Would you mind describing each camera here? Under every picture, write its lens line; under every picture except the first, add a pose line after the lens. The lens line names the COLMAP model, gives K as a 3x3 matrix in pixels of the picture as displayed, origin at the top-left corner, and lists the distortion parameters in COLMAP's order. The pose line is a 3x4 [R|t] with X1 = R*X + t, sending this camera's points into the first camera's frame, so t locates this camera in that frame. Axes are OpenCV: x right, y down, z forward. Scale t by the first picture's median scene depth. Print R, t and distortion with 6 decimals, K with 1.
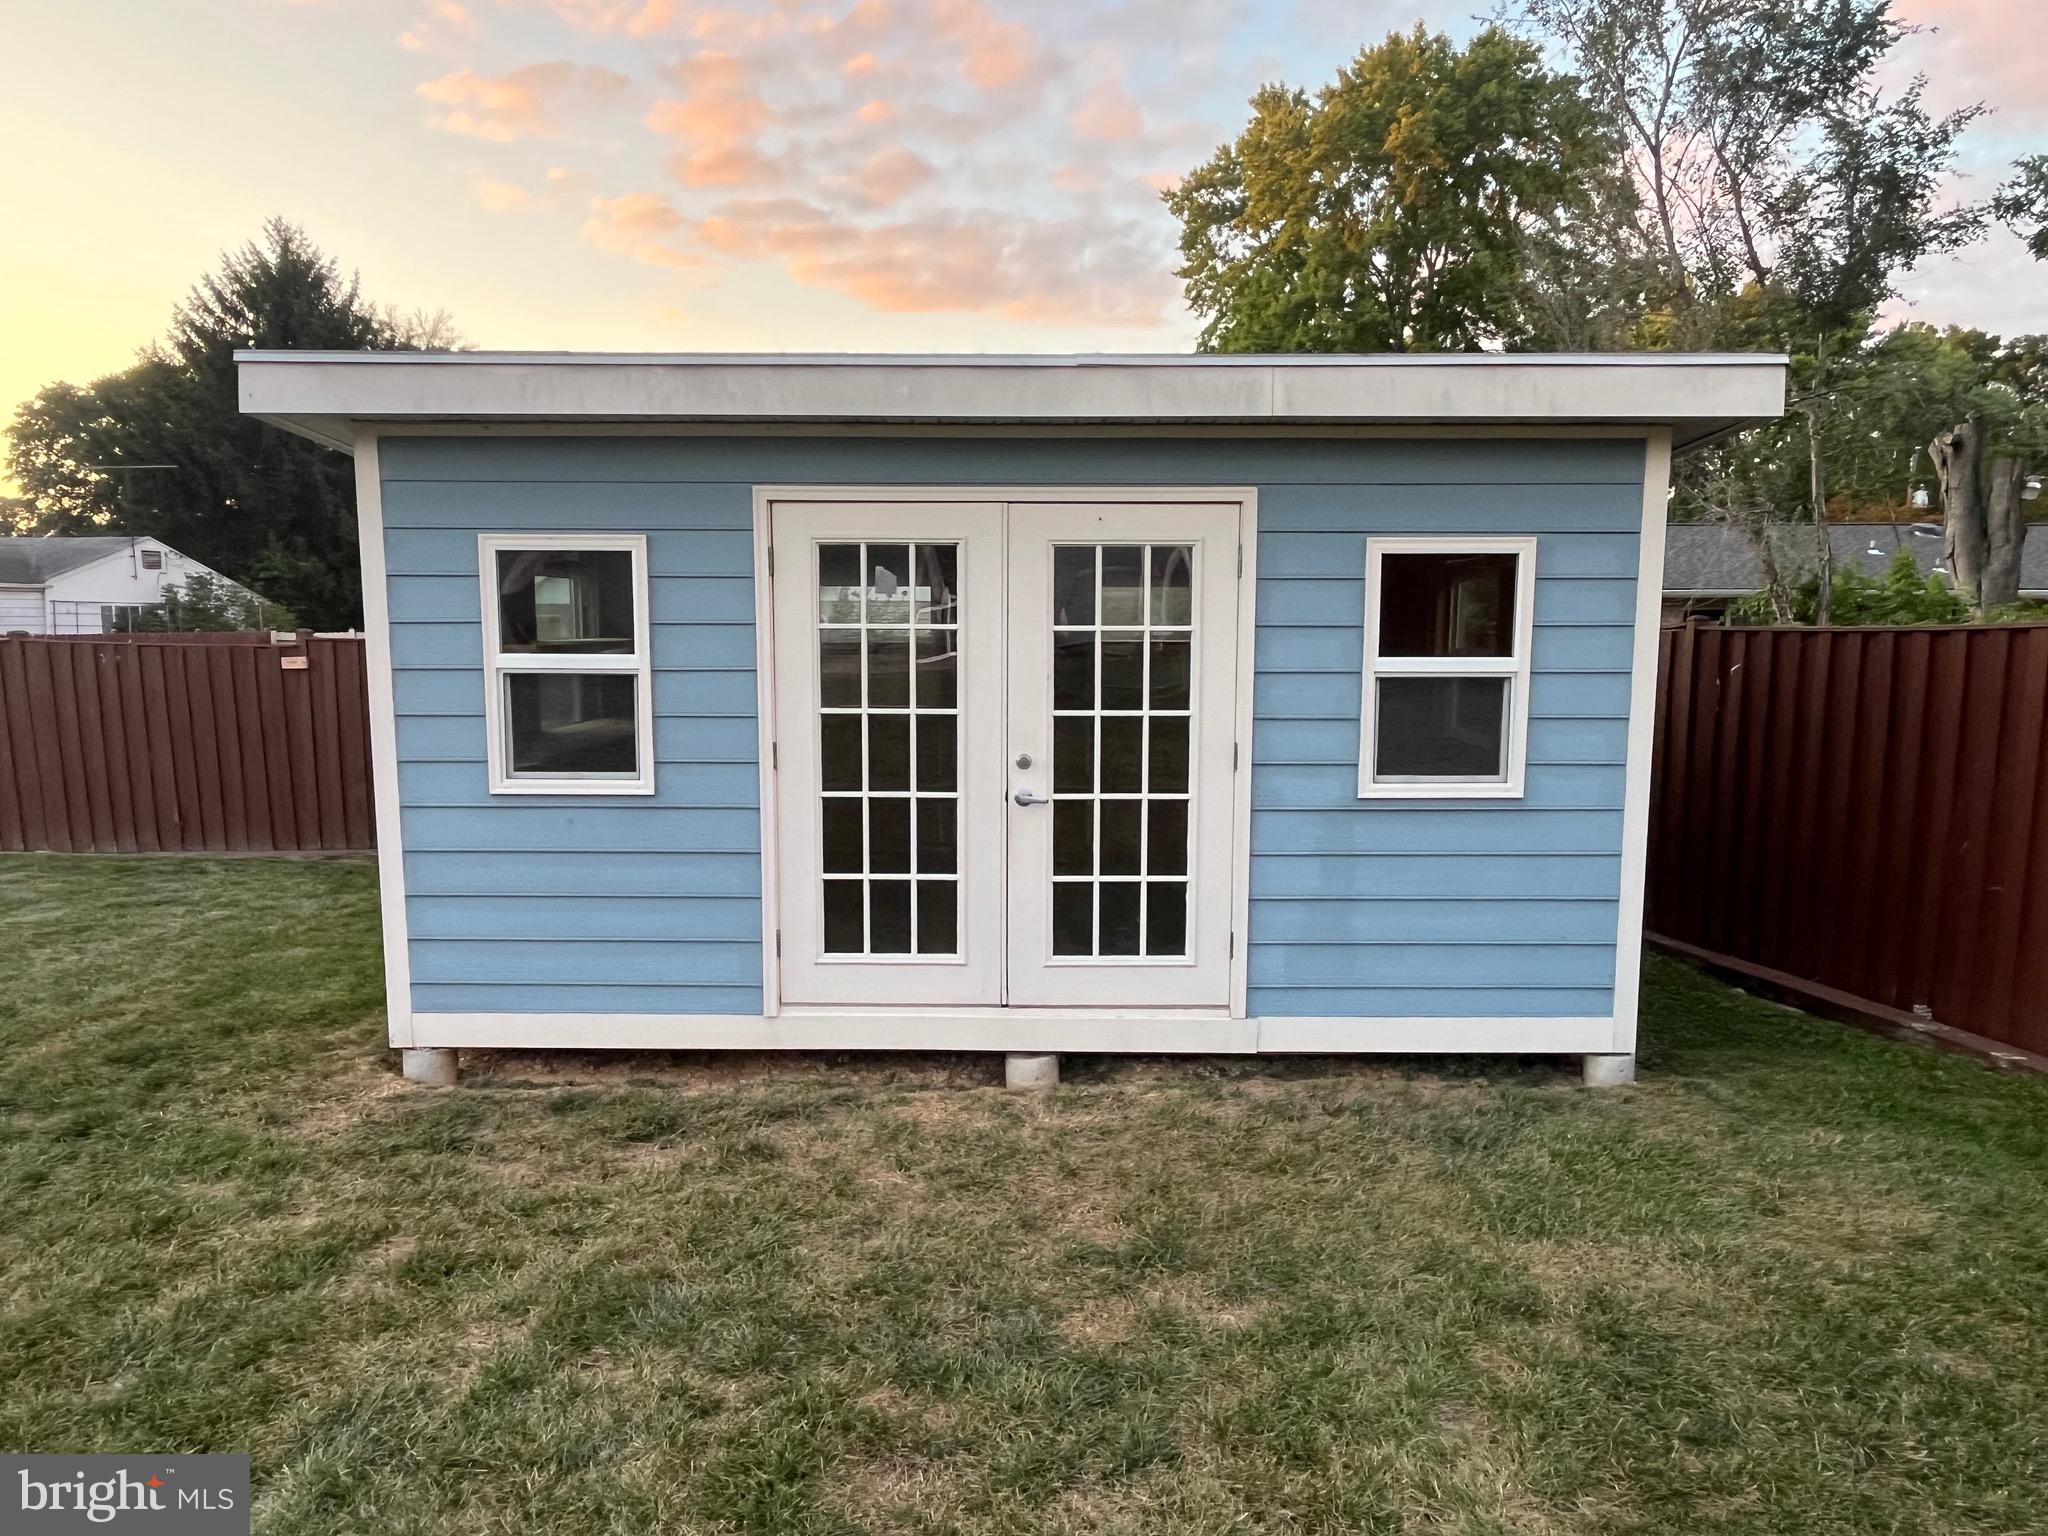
lens RADIAL K [[1390.6, 0, 1024.0], [0, 1390.6, 768.0], [0, 0, 1]] dist [-0.002942, 0.000096]
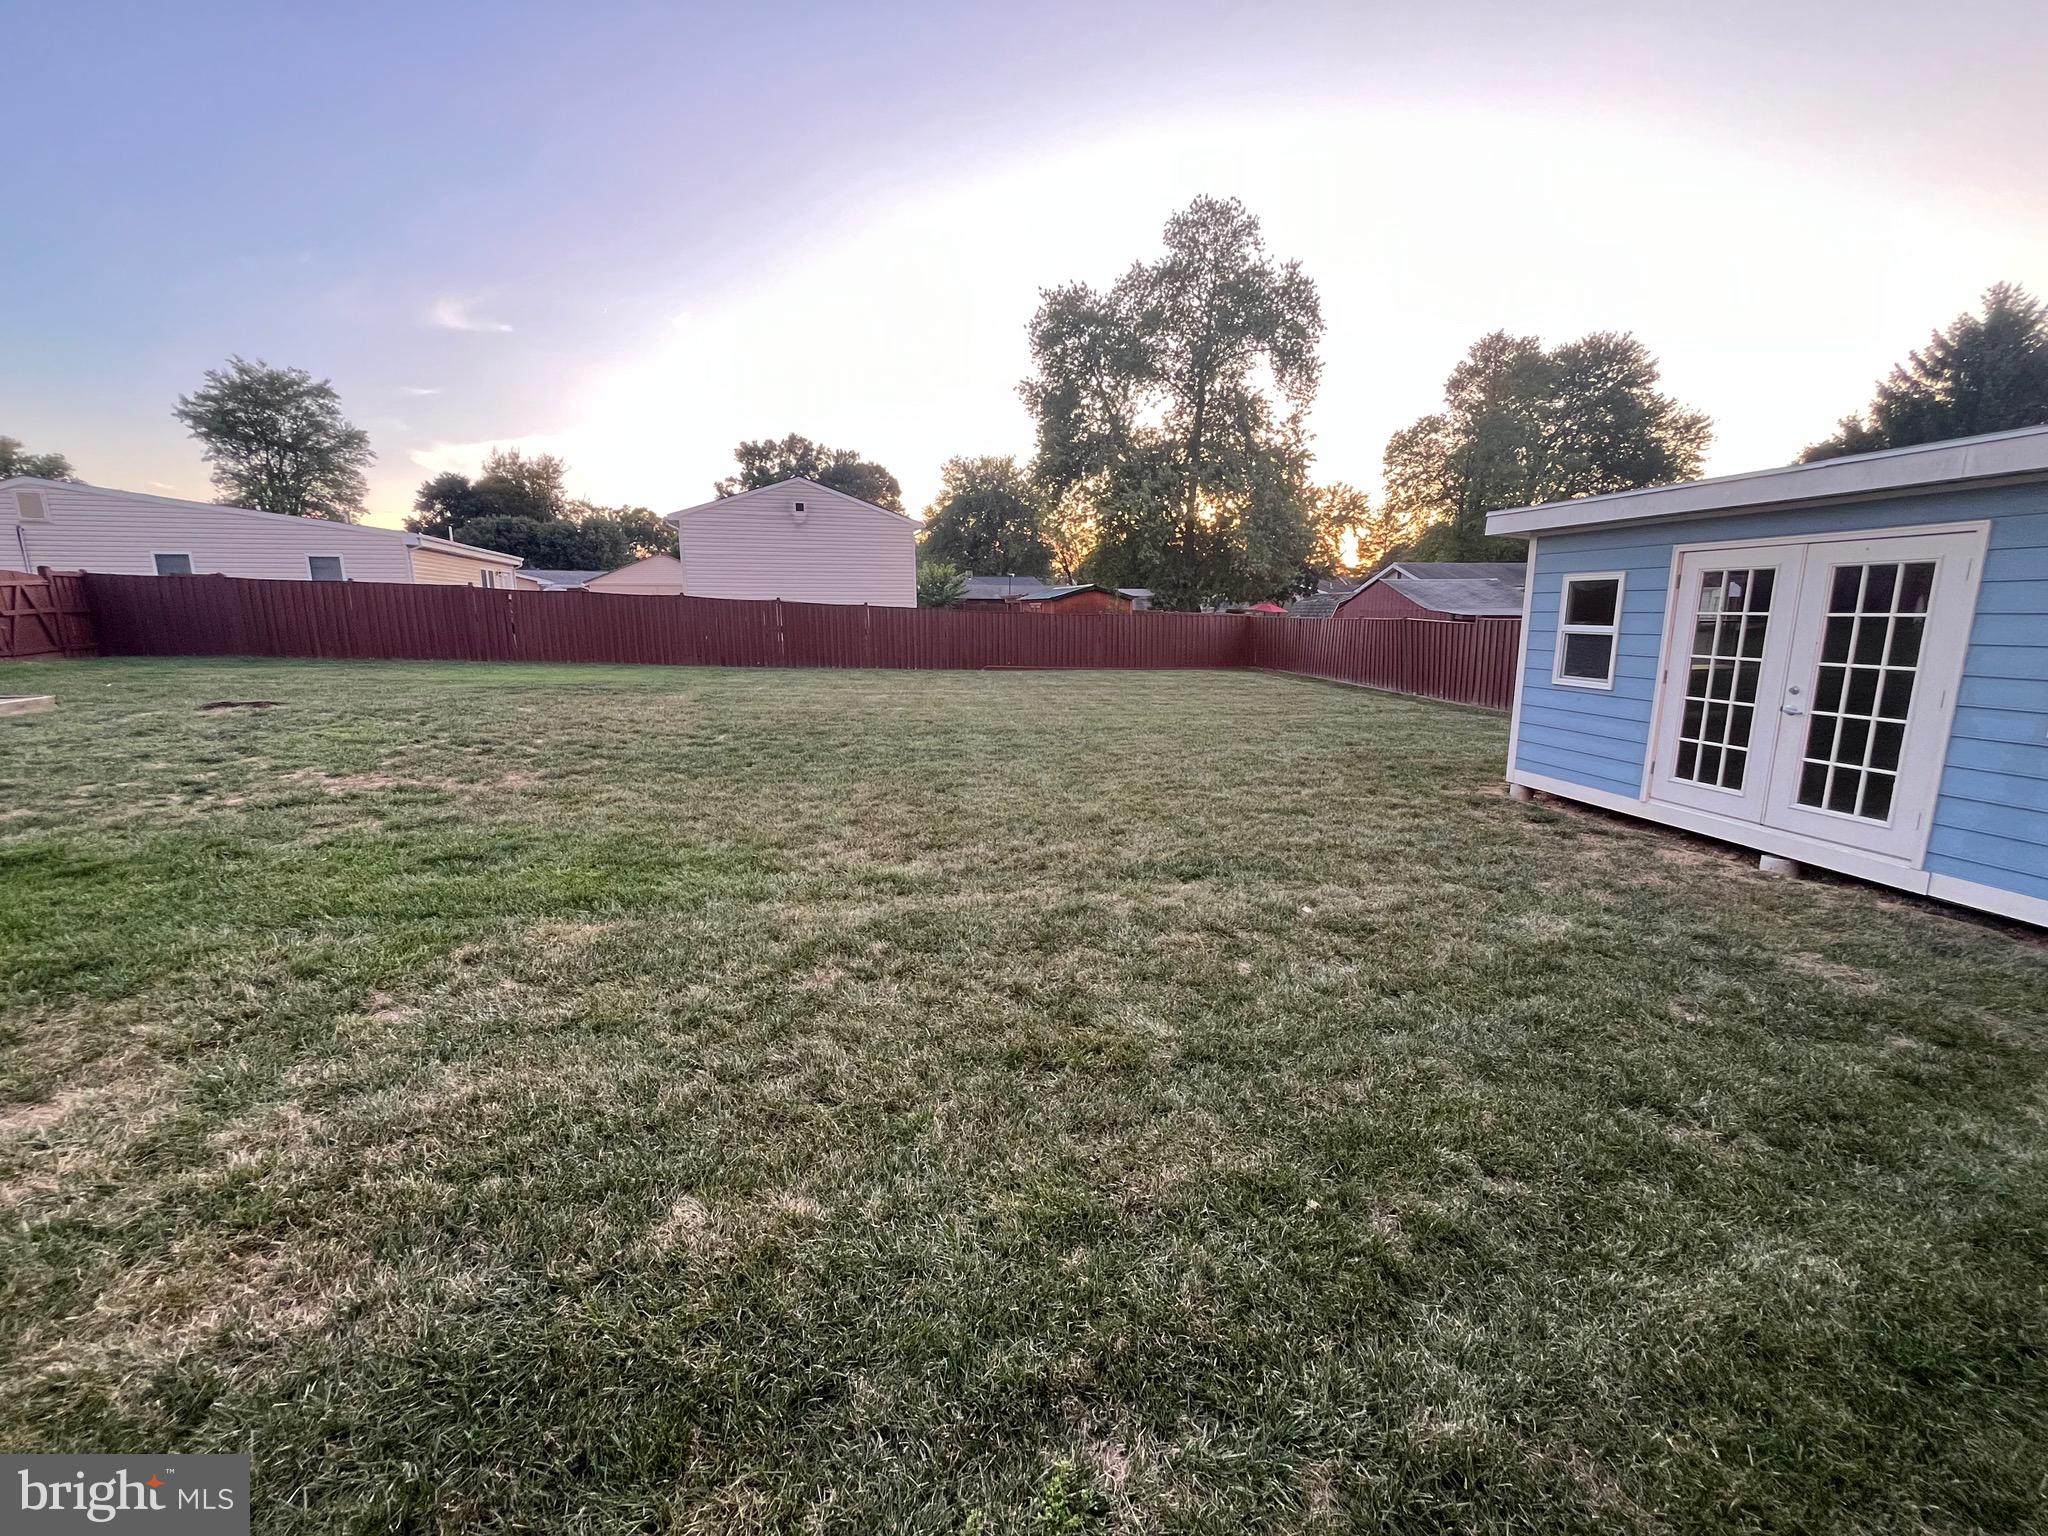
lens RADIAL K [[824.4, 0, 1018.5], [0, 824.4, 765.6], [0, 0, 1]] dist [-0.001436, -0.000021]
pose [[0.181550, 0.180038, -0.966761, 0.845185], [-0.088917, 0.982076, 0.166192, 0.002906], [0.979354, 0.055789, 0.194304, -0.169581]]
